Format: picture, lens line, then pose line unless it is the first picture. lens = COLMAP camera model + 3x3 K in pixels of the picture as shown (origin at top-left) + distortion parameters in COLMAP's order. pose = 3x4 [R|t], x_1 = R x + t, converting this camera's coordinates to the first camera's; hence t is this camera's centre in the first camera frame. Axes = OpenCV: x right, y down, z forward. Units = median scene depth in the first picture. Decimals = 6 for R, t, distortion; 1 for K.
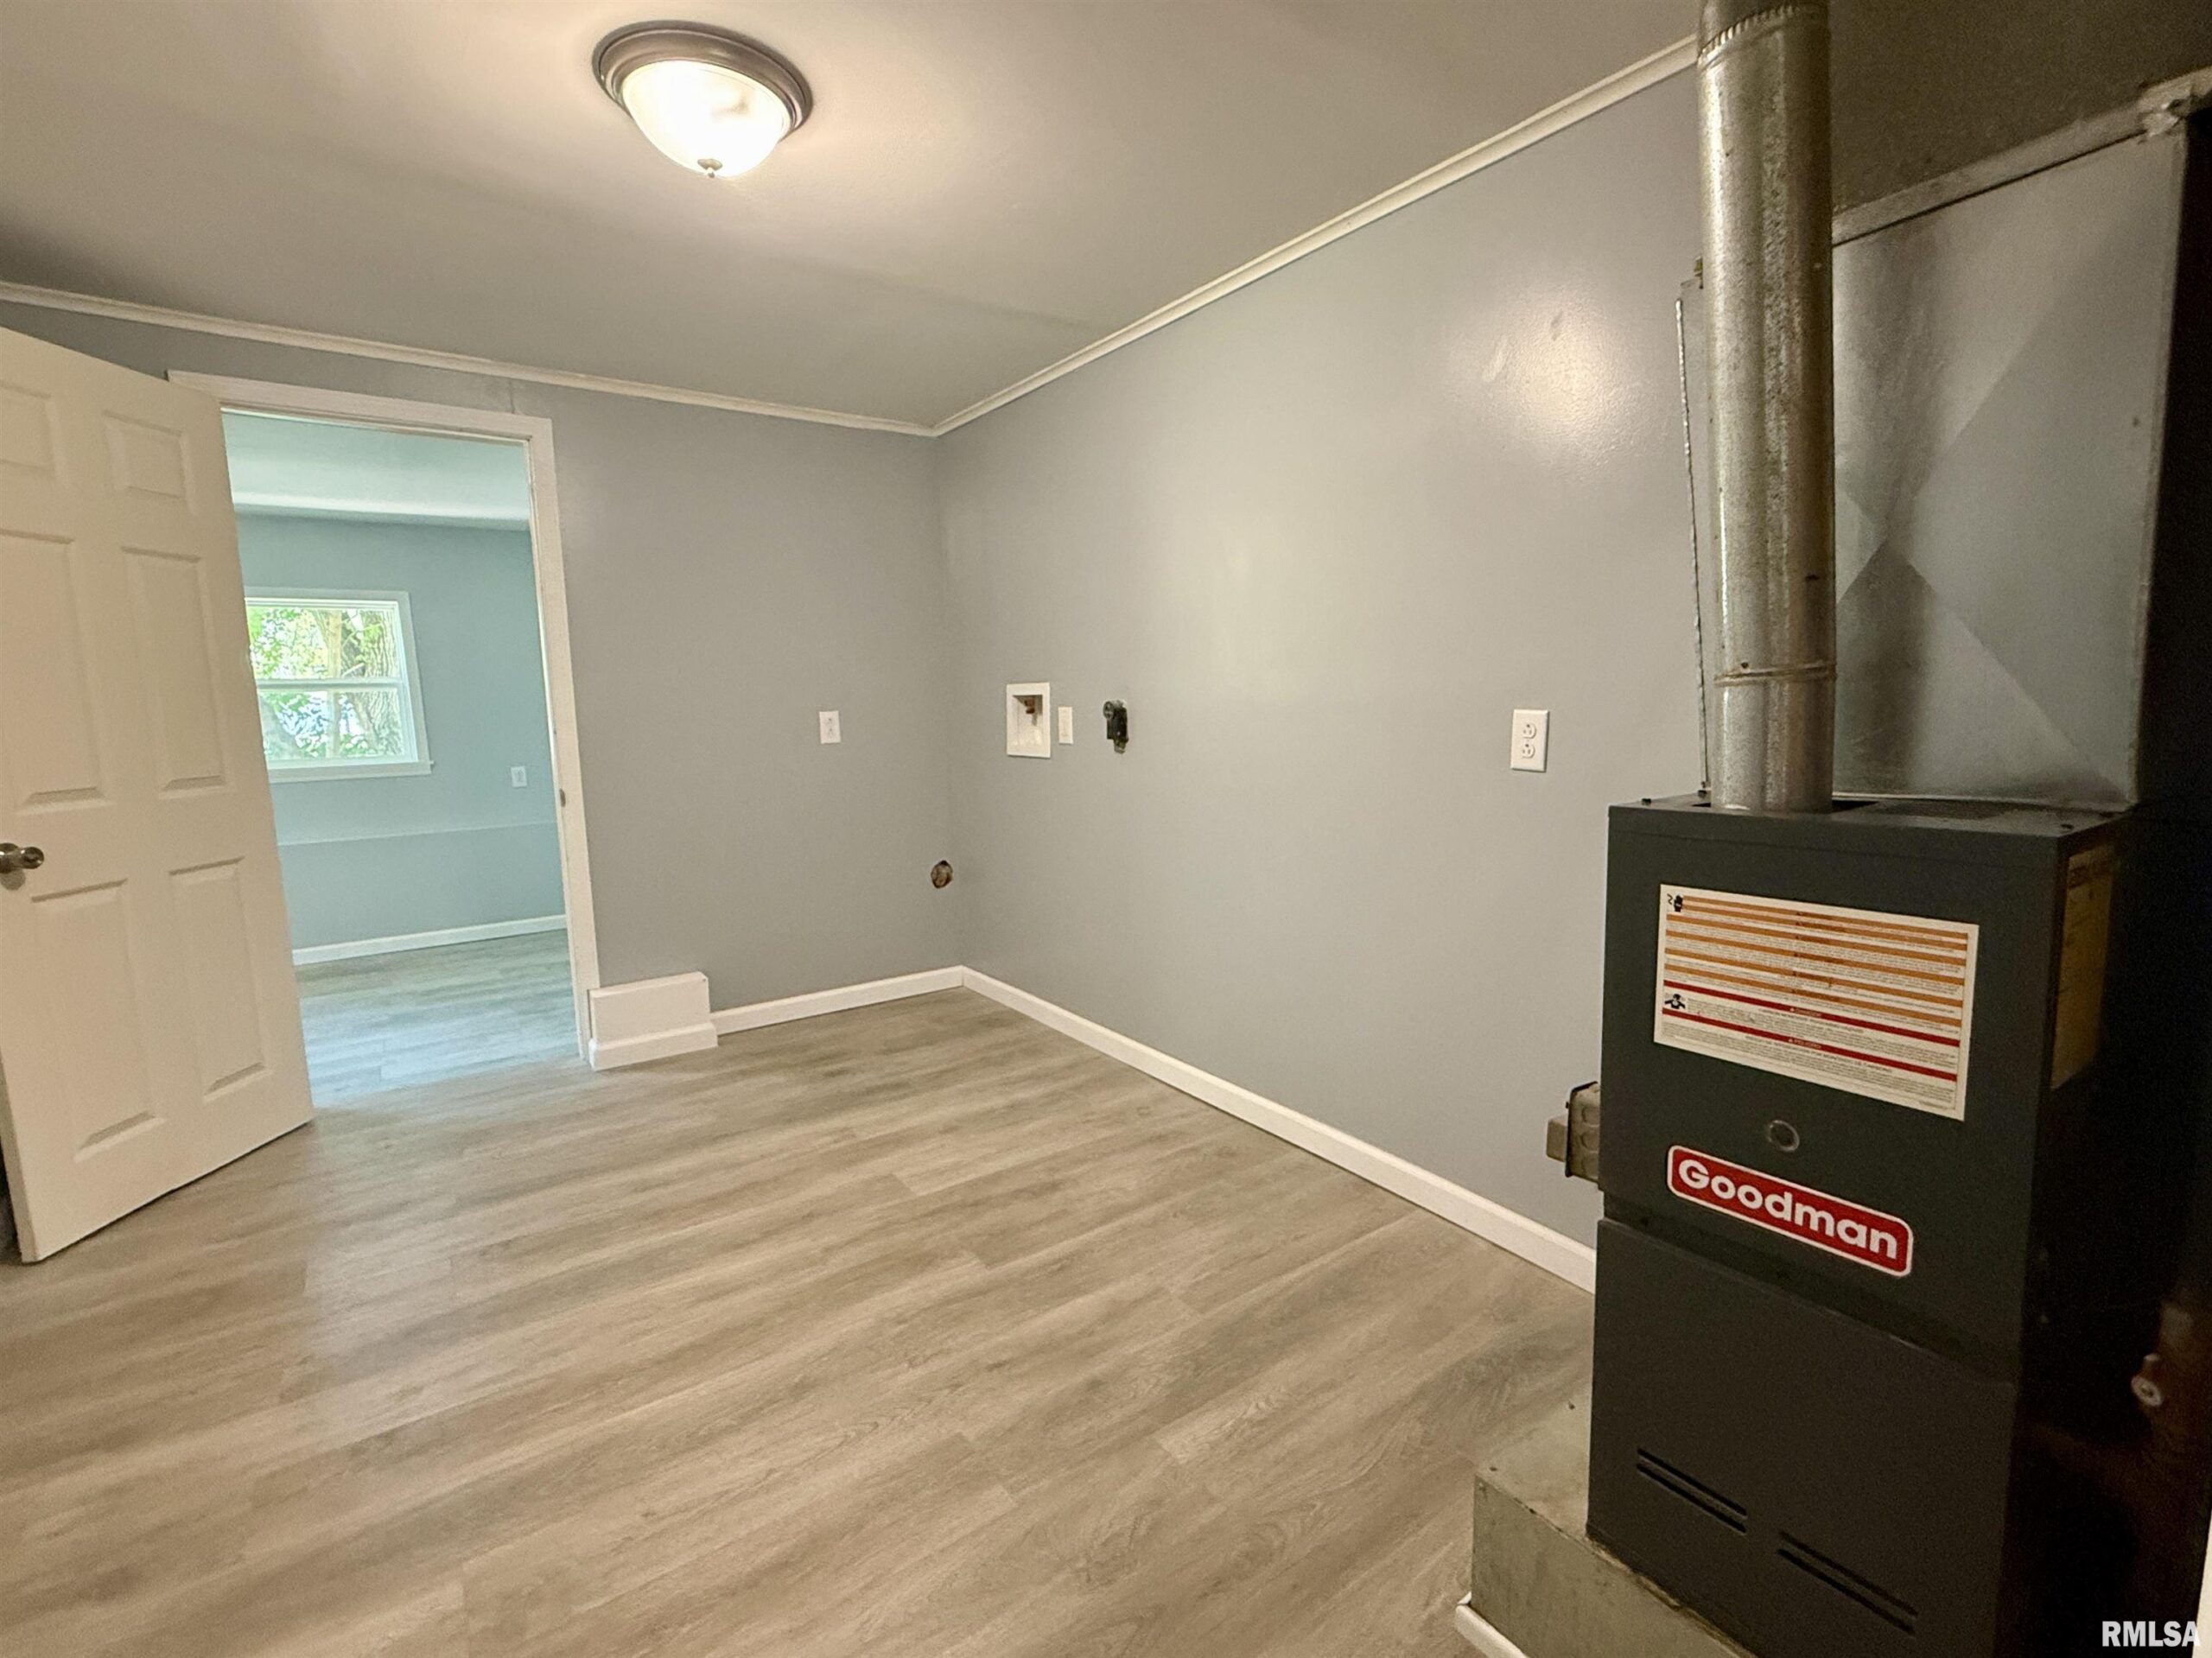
lens RADIAL K [[985.2, 0, 1094.9], [0, 985.2, 817.9], [0, 0, 1]] dist [0.002588, -0.000078]
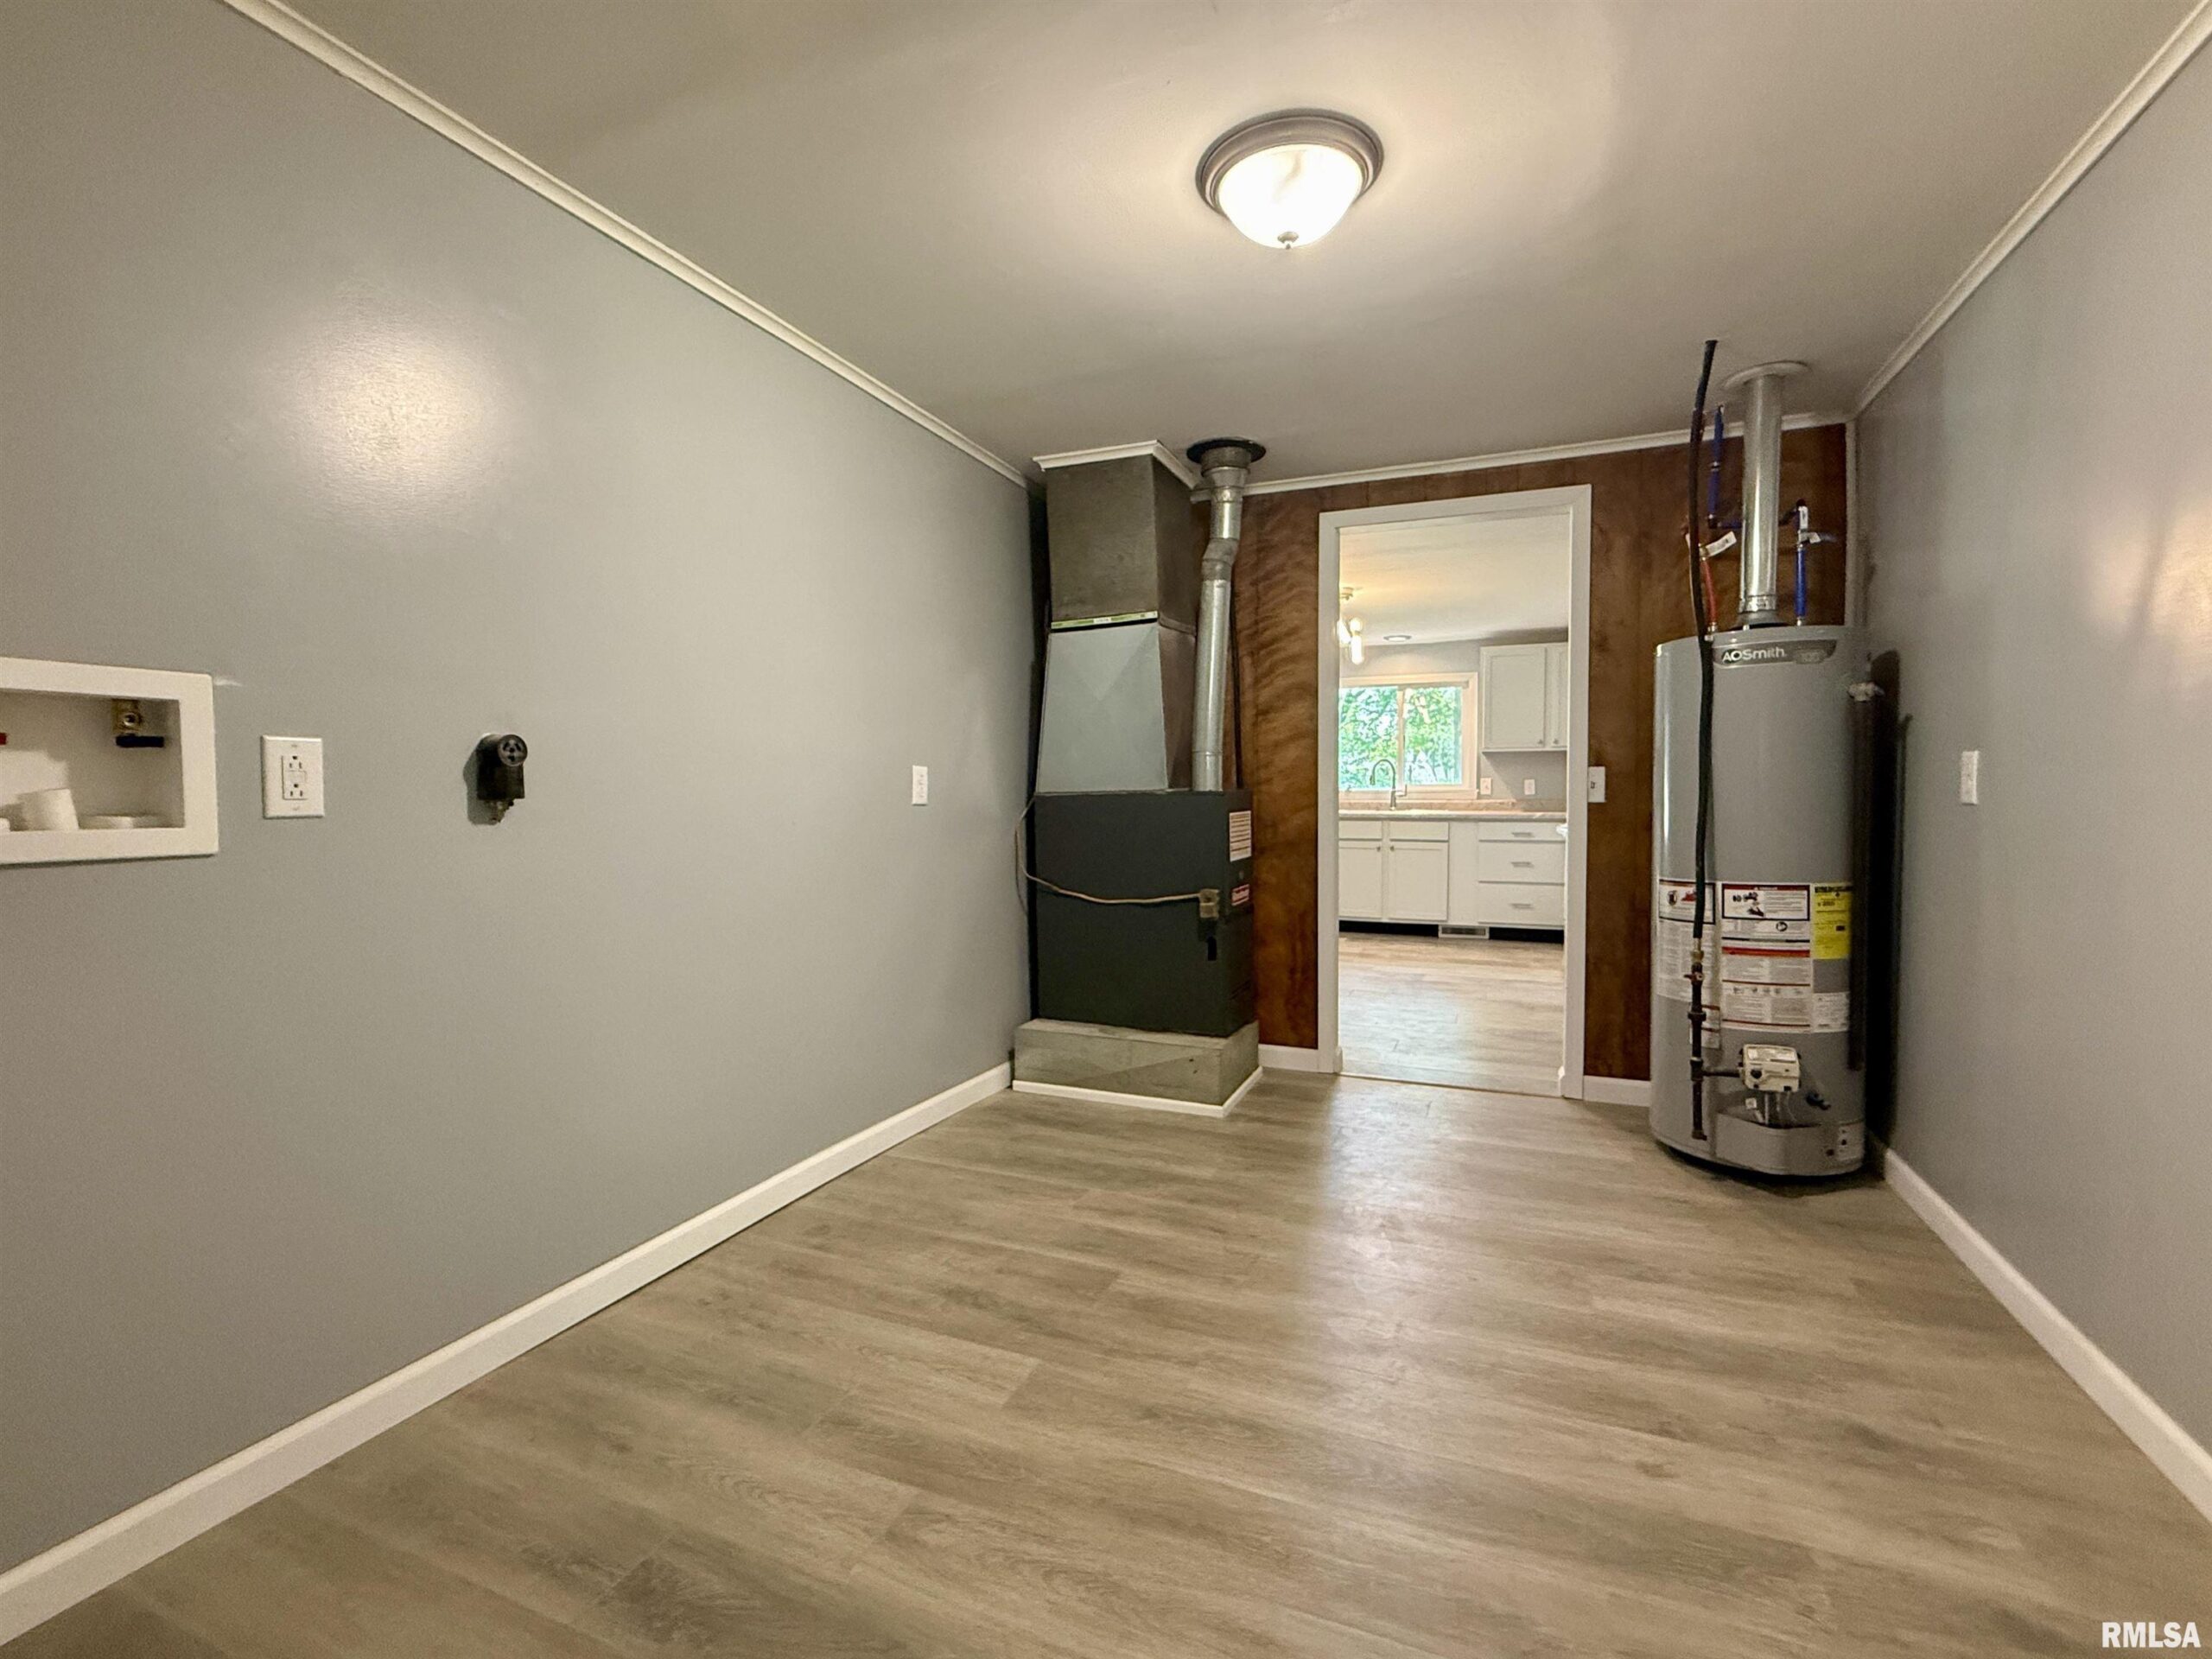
lens RADIAL K [[985.2, 0, 1095.2], [0, 985.2, 842.0], [0, 0, 1]] dist [0.002588, -0.000078]
pose [[-0.516205, -0.023713, 0.856137, -0.885653], [0.115819, 0.988502, 0.097212, -0.094115], [-0.848598, 0.149338, -0.507523, 1.341064]]
